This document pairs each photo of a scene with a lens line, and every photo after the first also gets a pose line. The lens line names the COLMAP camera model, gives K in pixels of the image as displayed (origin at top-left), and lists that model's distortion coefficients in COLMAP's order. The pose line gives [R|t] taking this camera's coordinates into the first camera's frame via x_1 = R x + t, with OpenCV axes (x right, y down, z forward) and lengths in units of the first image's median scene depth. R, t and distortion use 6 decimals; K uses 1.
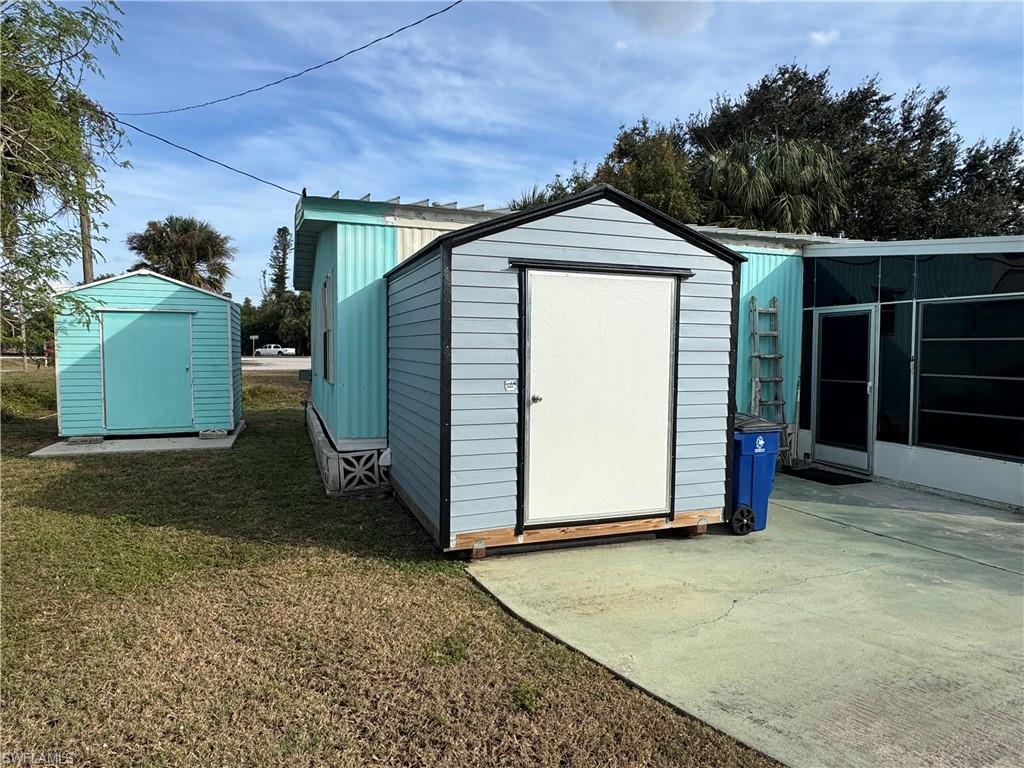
lens RADIAL K [[628.4, 0, 510.2], [0, 628.4, 390.6], [0, 0, 1]] dist [-0.003217, 0.001595]
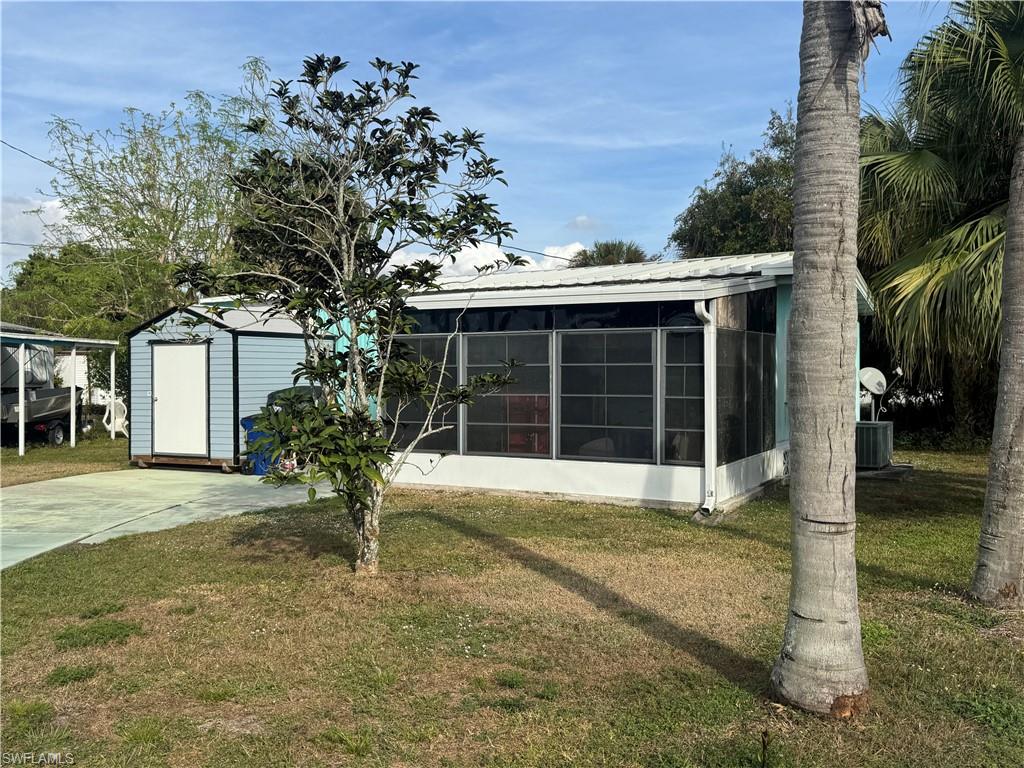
lens RADIAL K [[958.6, 0, 520.9], [0, 958.6, 392.4], [0, 0, 1]] dist [0.044204, 0.000000]
pose [[0.668234, -0.001986, -0.743949, 3.124100], [-0.036187, 0.998726, -0.035171, 0.056098], [0.743071, 0.050423, 0.667311, -0.329396]]
